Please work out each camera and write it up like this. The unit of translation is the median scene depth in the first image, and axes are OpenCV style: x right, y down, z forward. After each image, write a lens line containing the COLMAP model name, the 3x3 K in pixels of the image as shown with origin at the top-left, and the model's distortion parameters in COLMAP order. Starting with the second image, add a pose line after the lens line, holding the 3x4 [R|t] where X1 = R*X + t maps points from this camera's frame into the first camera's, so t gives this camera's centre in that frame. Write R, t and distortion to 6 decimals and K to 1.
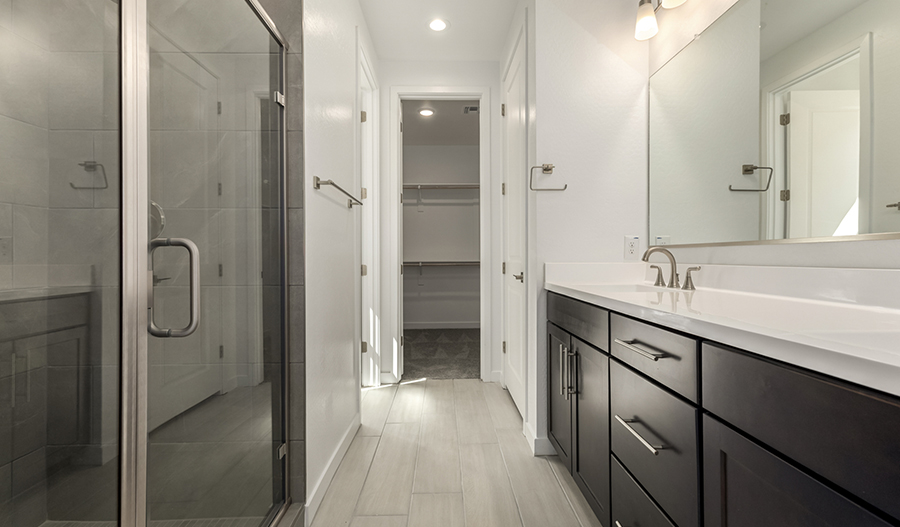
lens RADIAL K [[389.7, 0, 451.0], [0, 389.7, 260.2], [0, 0, 1]] dist [0.010882, -0.001894]
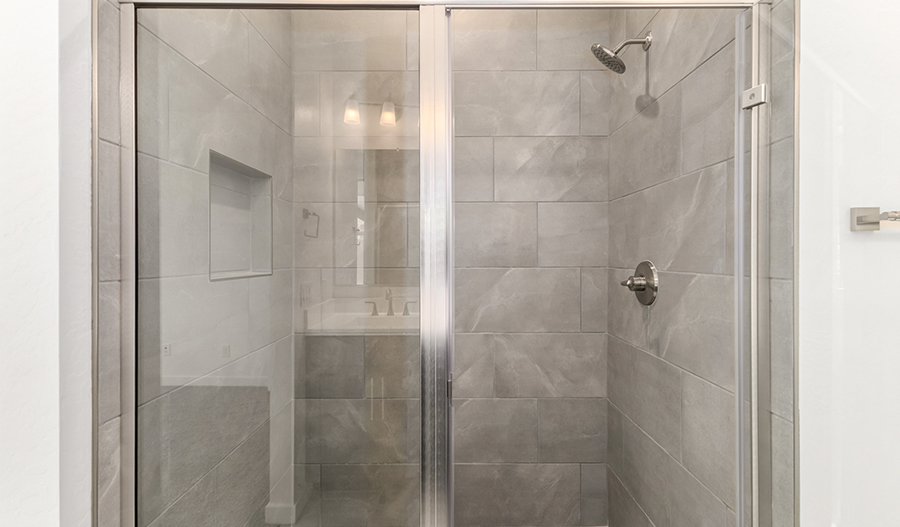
lens RADIAL K [[389.7, 0, 451.0], [0, 389.7, 257.1], [0, 0, 1]] dist [0.010882, -0.001894]
pose [[-0.022619, 0.005828, -0.999727, 0.174087], [-0.003071, 0.999978, 0.005898, -0.166500], [0.999739, 0.003203, -0.022601, 0.544628]]
